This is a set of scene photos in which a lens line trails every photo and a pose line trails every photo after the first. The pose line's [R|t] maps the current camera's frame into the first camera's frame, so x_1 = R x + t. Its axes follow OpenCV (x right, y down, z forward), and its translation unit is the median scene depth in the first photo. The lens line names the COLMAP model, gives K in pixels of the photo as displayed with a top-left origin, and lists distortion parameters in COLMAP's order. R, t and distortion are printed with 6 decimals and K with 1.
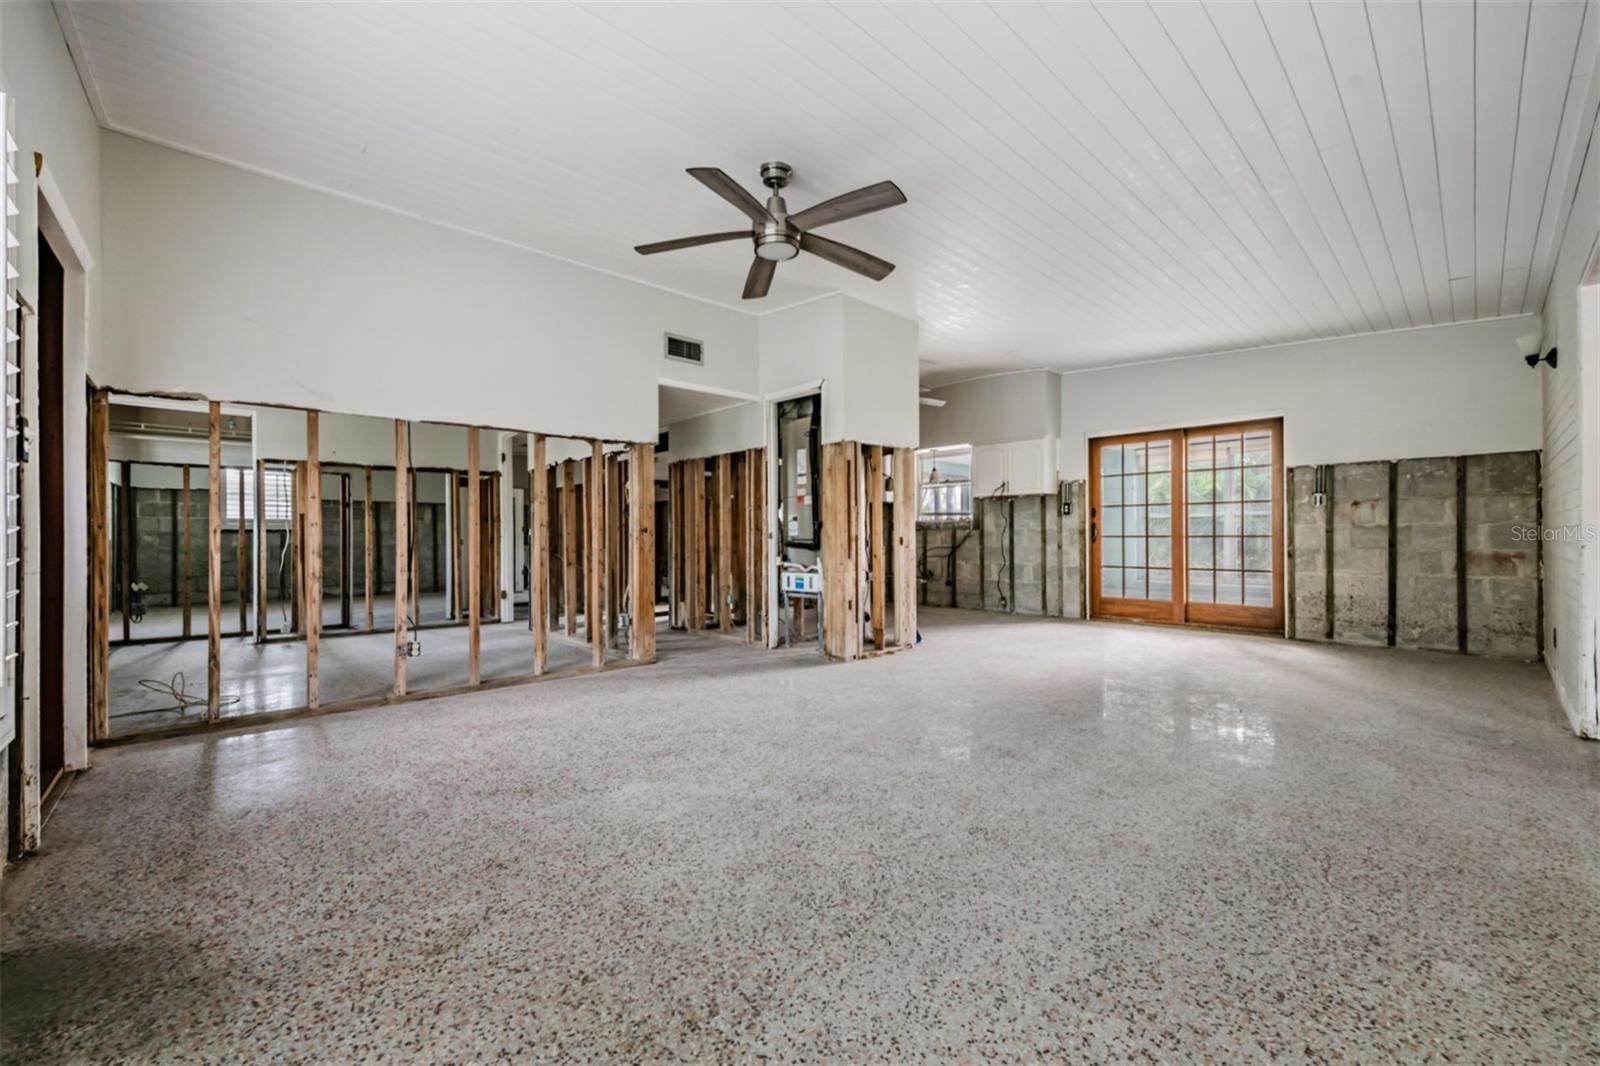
lens RADIAL K [[632.0, 0, 790.8], [0, 632.0, 535.9], [0, 0, 1]] dist [-0.013646, -0.000378]
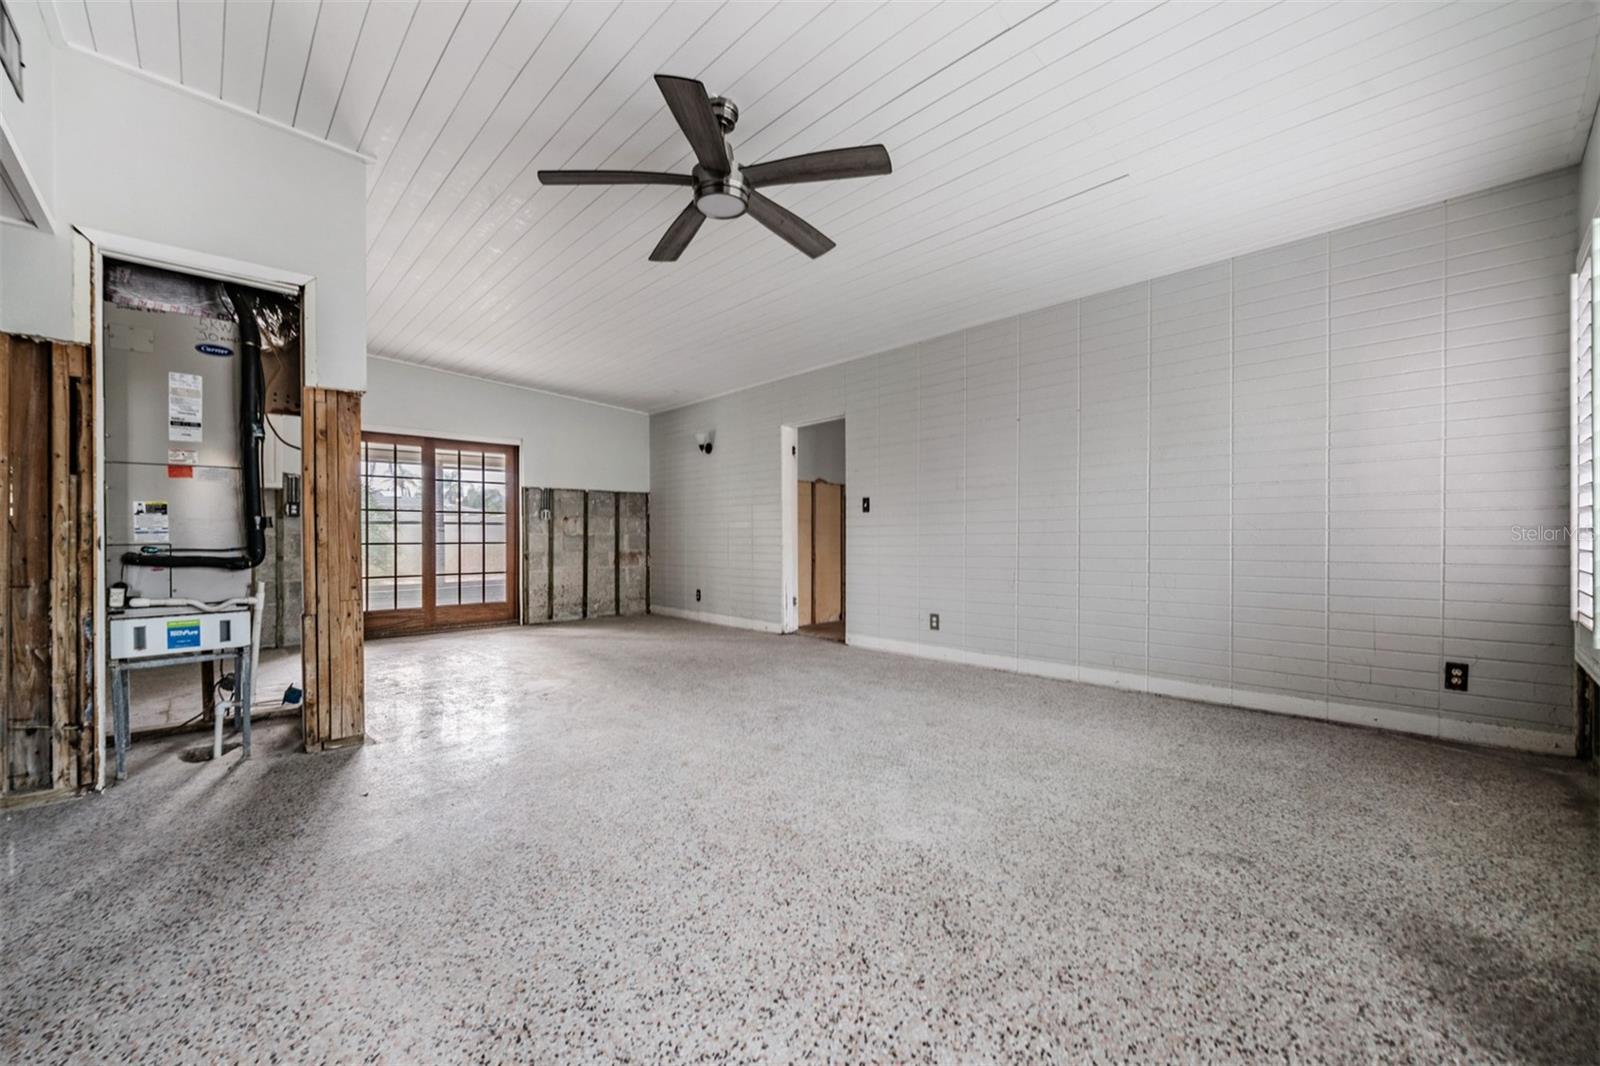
lens RADIAL K [[632.0, 0, 785.8], [0, 632.0, 543.4], [0, 0, 1]] dist [-0.013646, -0.000378]
pose [[-0.001442, -0.003393, 0.999993, -0.550131], [0.004048, 0.999986, 0.003398, 0.000157], [-0.999991, 0.004053, -0.001428, 0.577139]]
